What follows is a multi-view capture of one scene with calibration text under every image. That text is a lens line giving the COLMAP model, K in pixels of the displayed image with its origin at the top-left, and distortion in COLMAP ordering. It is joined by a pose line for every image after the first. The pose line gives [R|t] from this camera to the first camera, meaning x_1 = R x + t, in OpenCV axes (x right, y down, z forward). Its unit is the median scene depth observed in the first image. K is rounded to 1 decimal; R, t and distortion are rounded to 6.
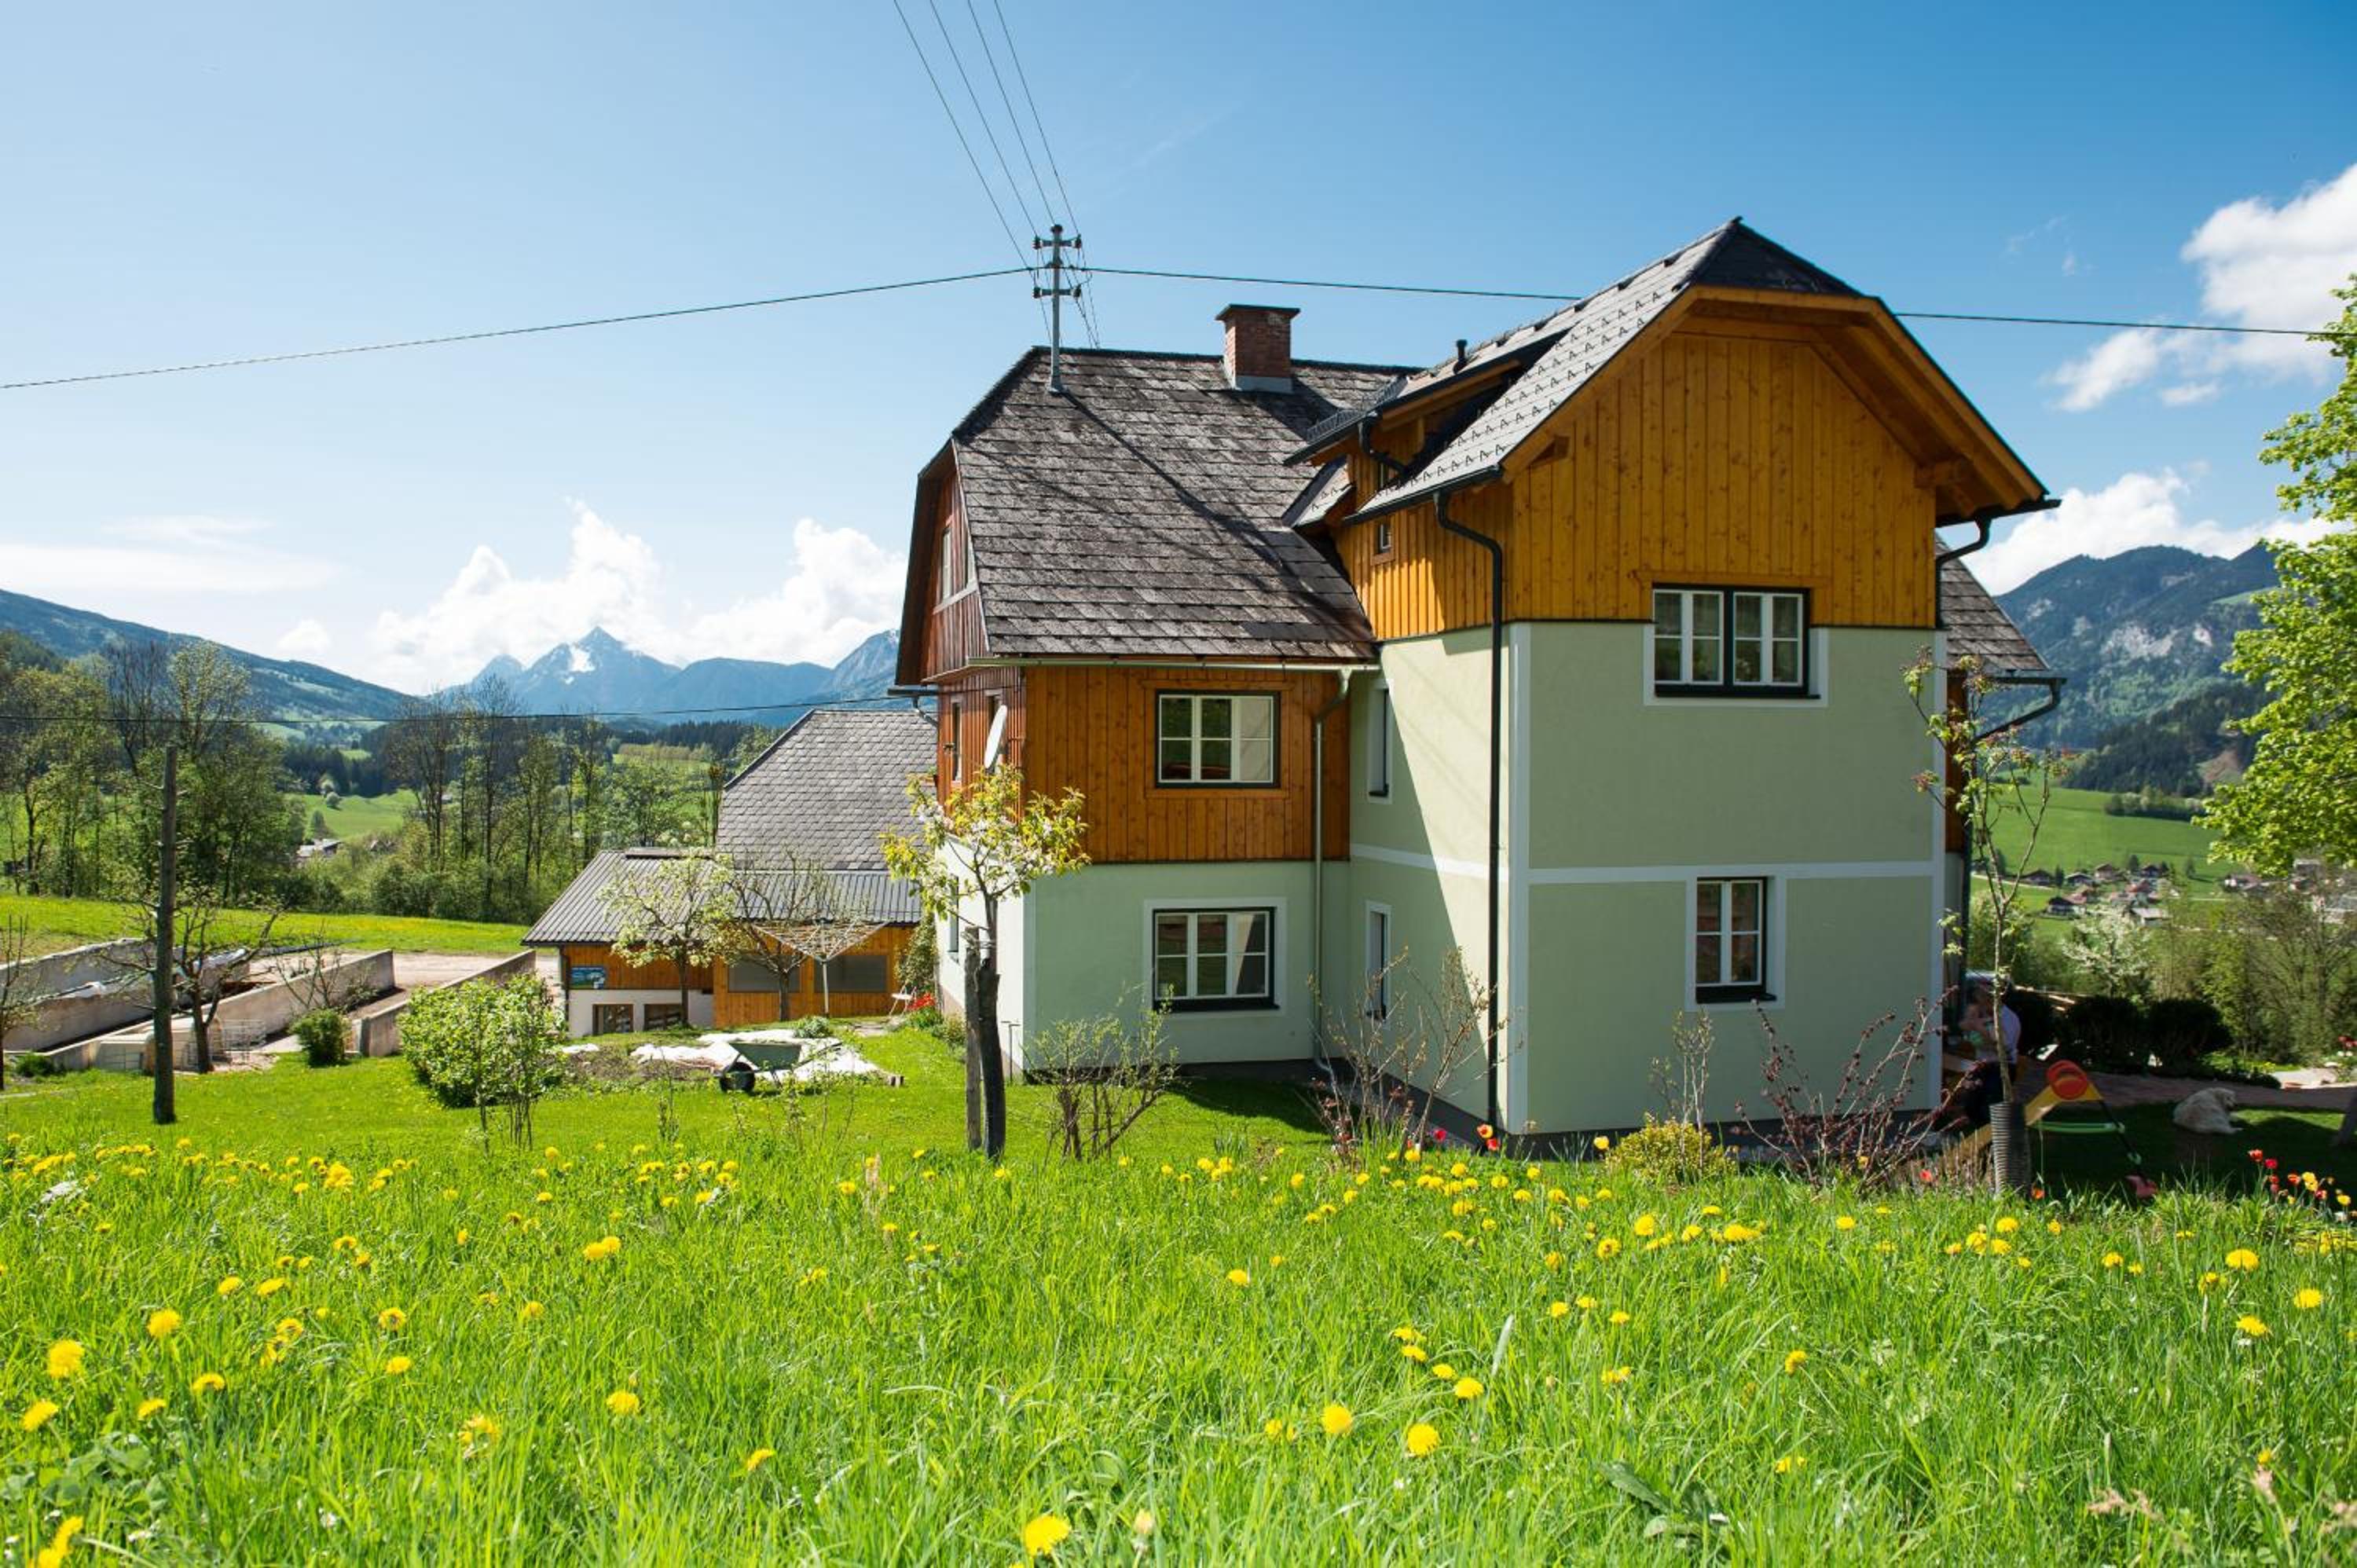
lens RADIAL K [[1637.7, 0, 1132.8], [0, 1637.7, 751.1], [0, 0, 1]] dist [-0.037514, -0.012183]
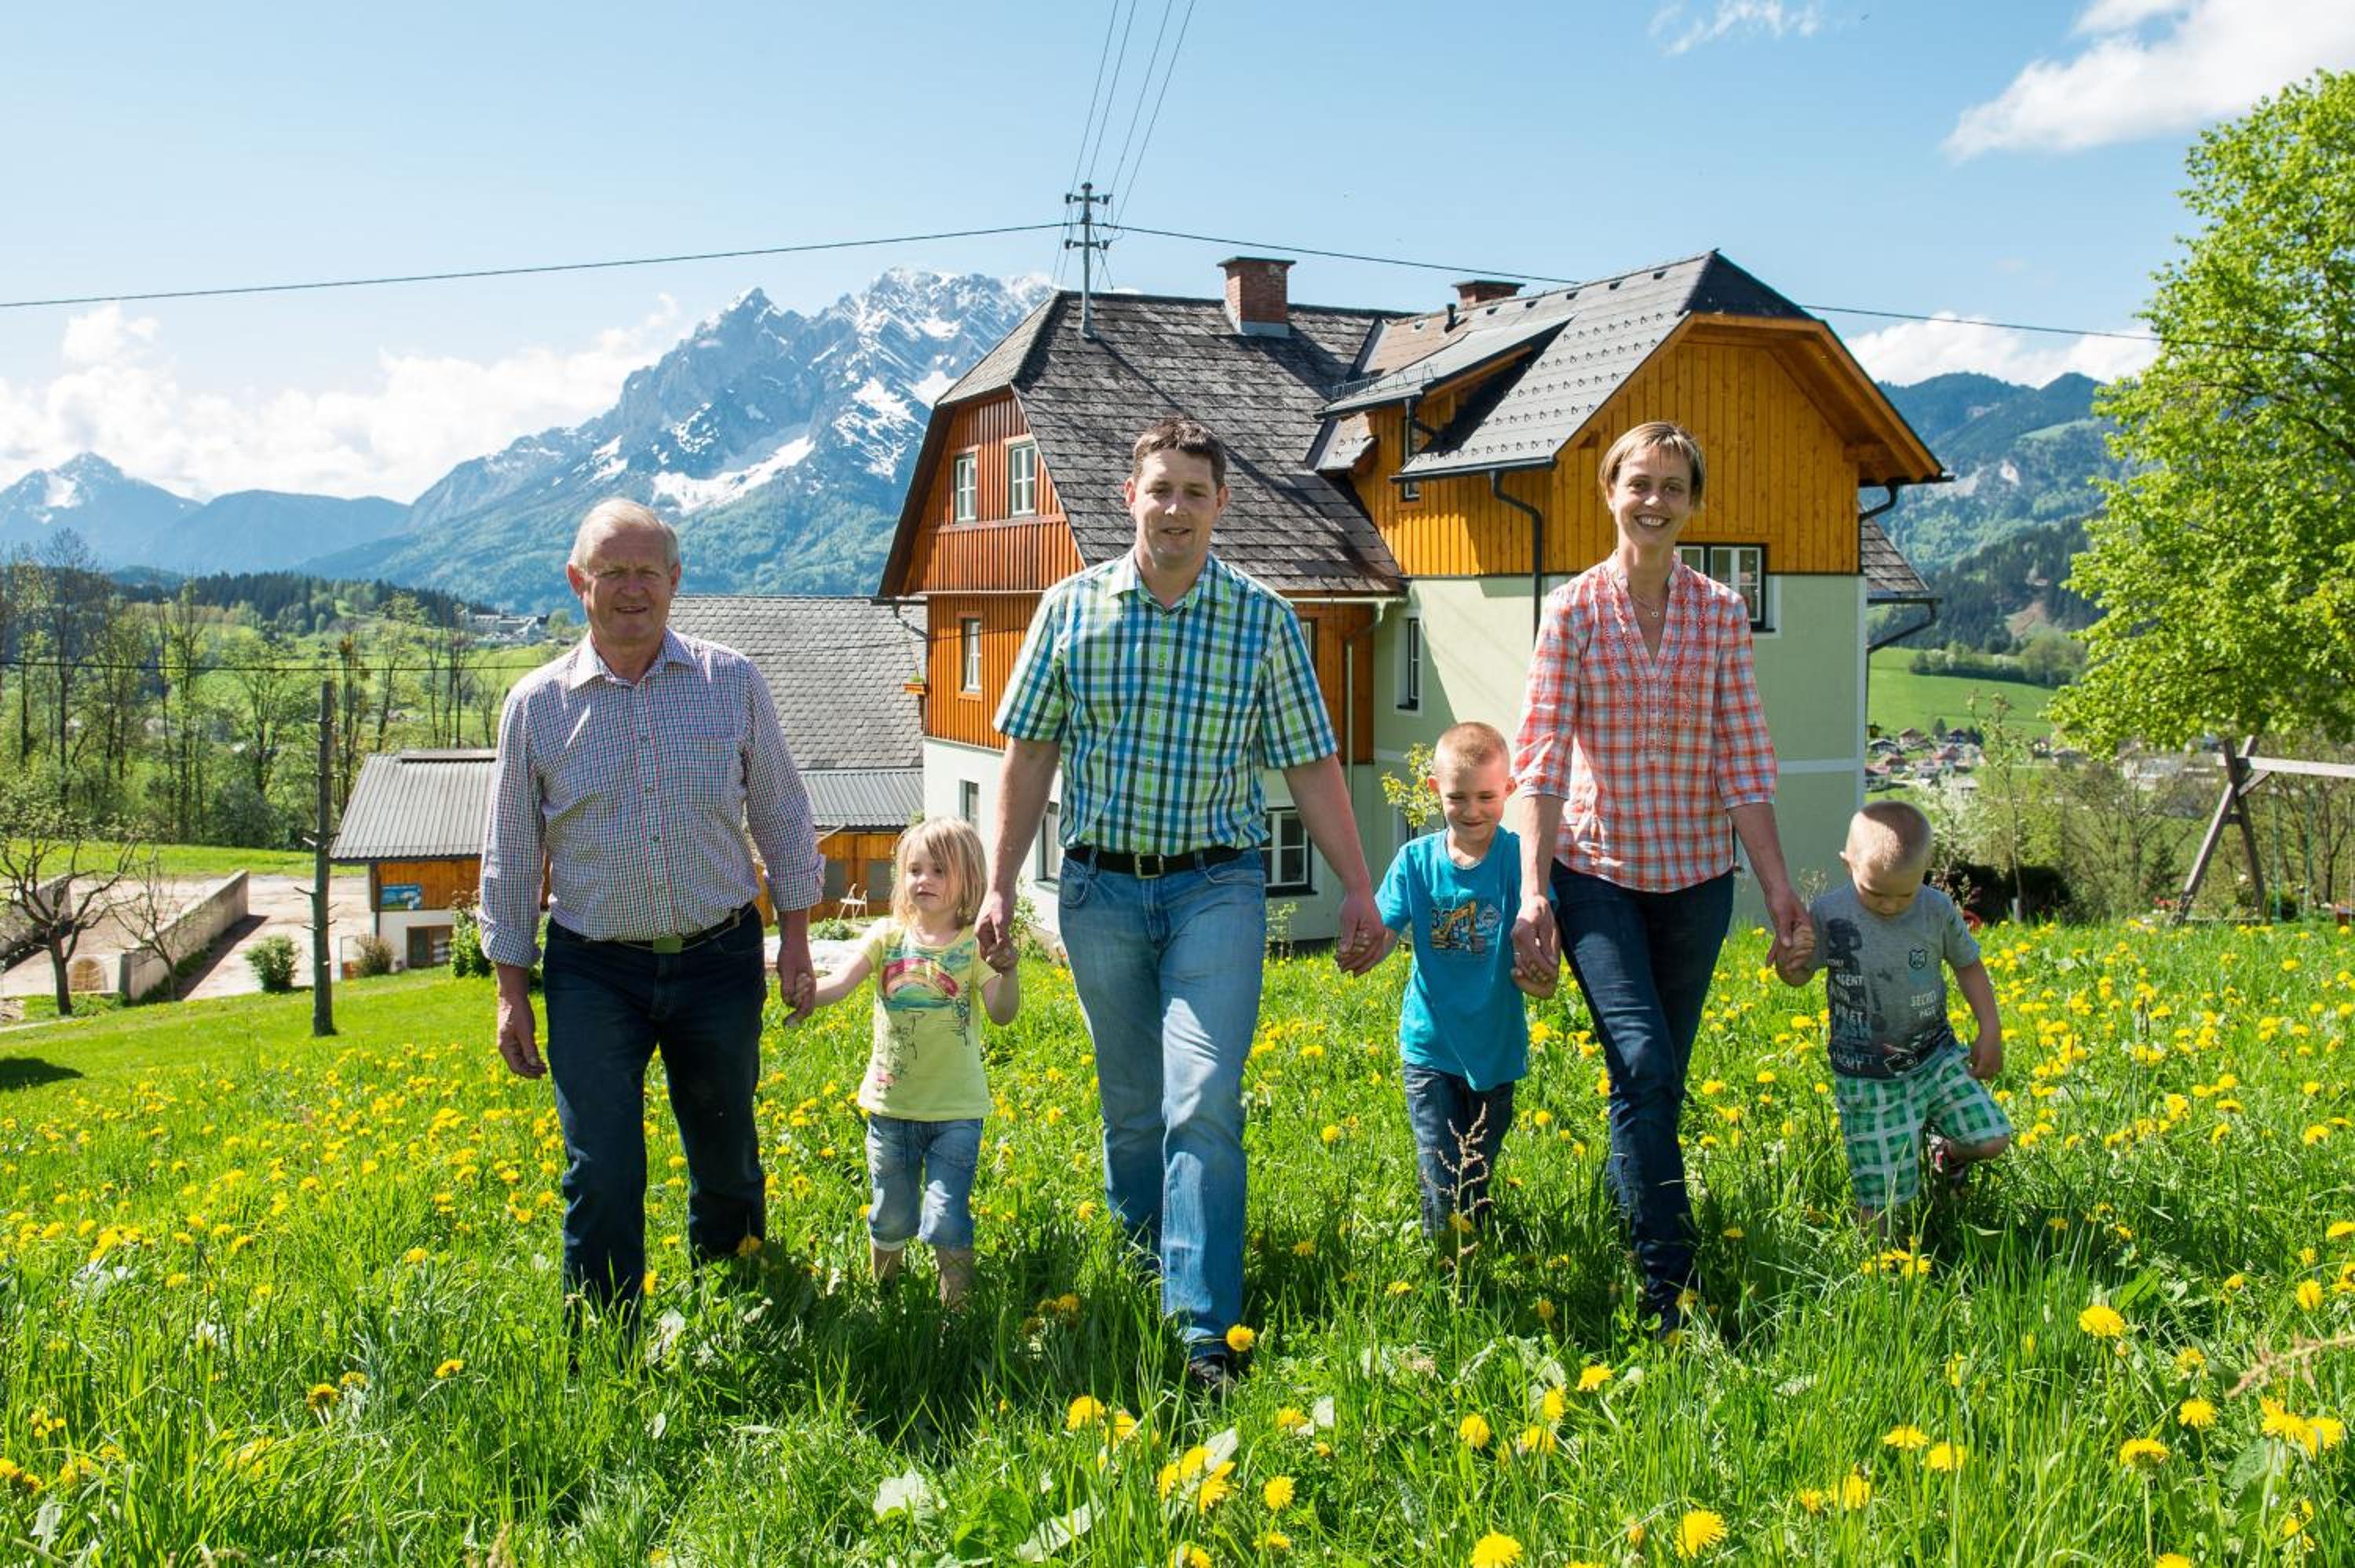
lens RADIAL K [[1993.6, 0, 1175.8], [0, 1993.6, 622.7], [0, 0, 1]] dist [-0.017244, -0.011986]
pose [[0.981920, -0.006413, 0.189185, -0.259351], [0.004769, 0.999947, 0.009141, -0.044433], [-0.189234, -0.008074, 0.981899, -0.339770]]
